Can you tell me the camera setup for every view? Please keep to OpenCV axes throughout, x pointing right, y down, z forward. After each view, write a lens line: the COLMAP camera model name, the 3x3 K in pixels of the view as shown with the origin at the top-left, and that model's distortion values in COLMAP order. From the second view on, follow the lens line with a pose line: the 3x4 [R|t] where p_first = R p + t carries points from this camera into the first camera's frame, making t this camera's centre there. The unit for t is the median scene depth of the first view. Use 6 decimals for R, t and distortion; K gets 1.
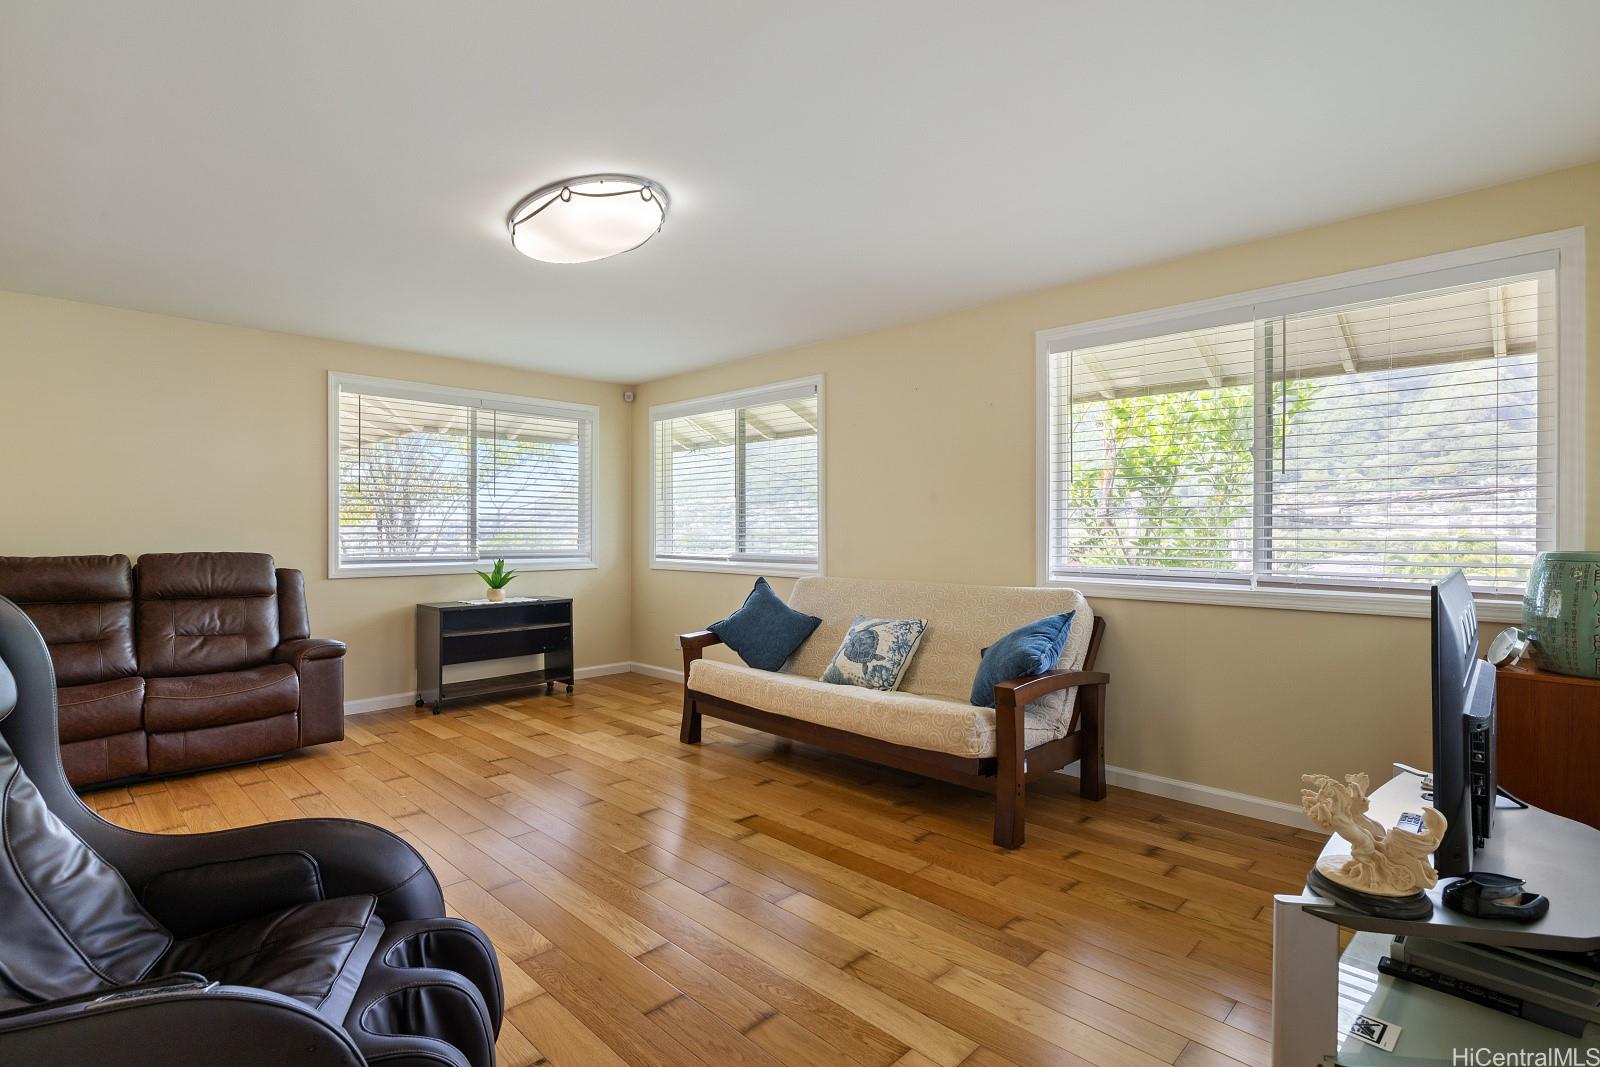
lens RADIAL K [[757.2, 0, 796.9], [0, 757.2, 535.2], [0, 0, 1]] dist [-0.001156, 0.000191]
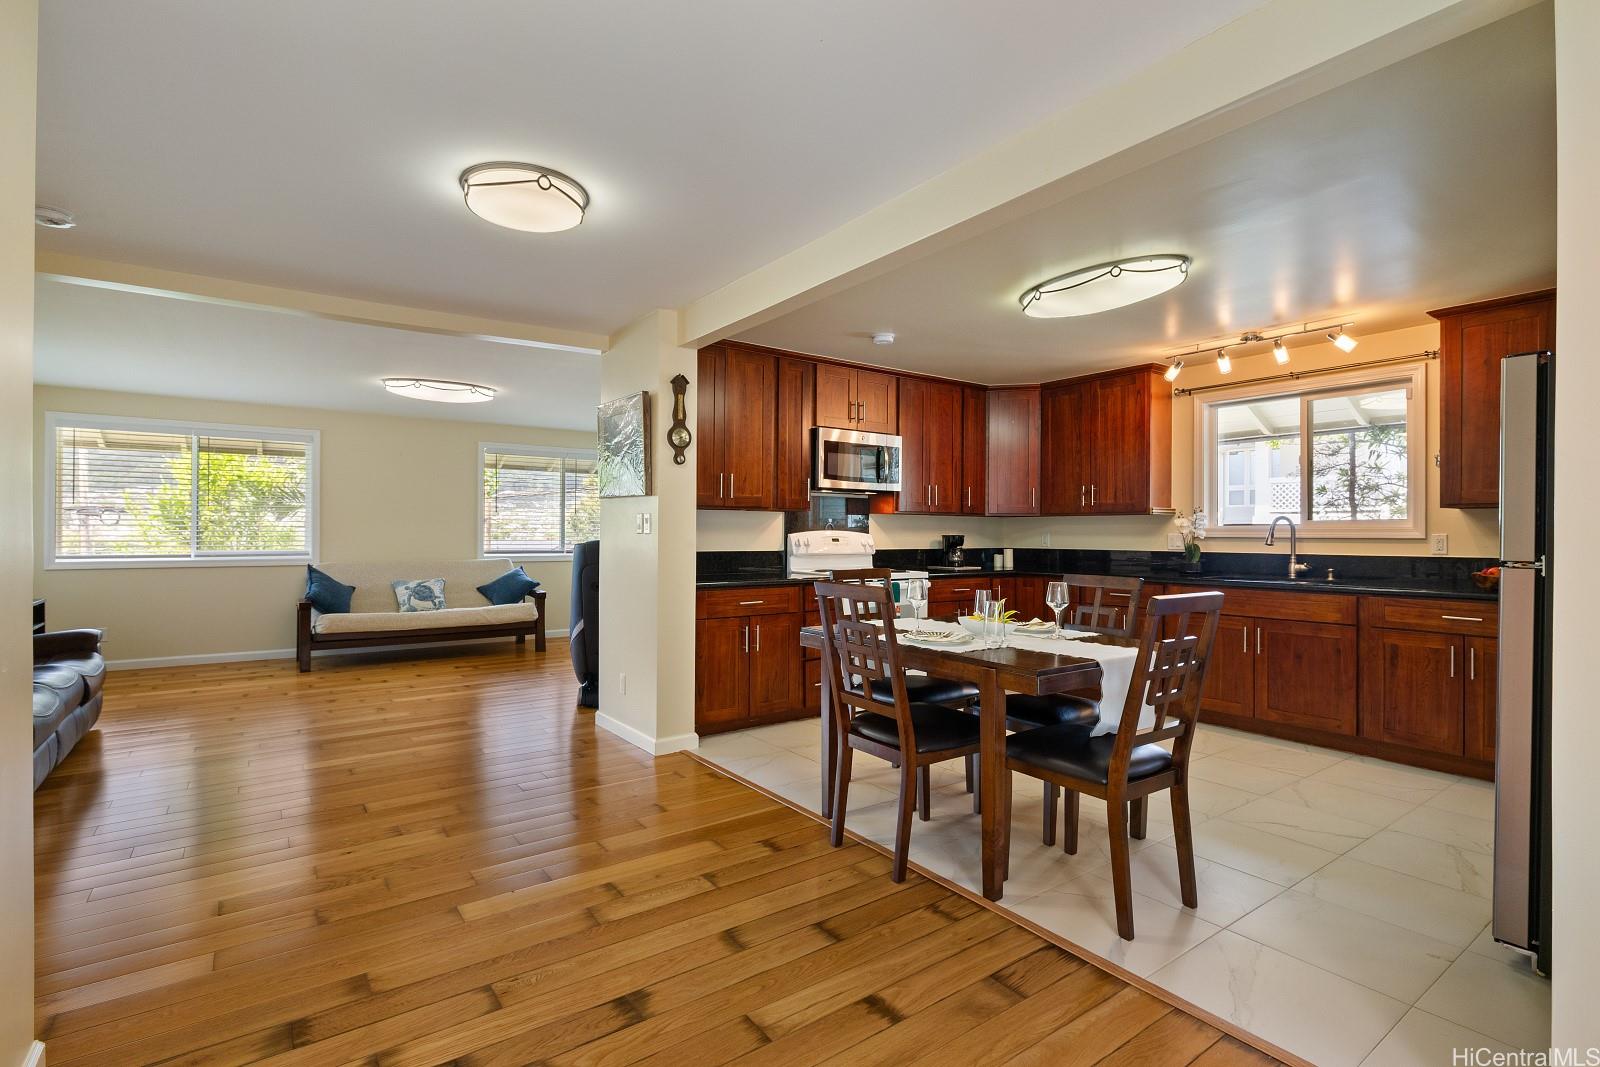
lens RADIAL K [[757.2, 0, 796.9], [0, 757.2, 535.2], [0, 0, 1]] dist [-0.001156, 0.000191]
pose [[0.159619, -0.000483, 0.987179, -1.460584], [0.005063, 0.999987, -0.000329, 0.004913], [-0.987166, 0.005051, 0.159619, -0.216565]]
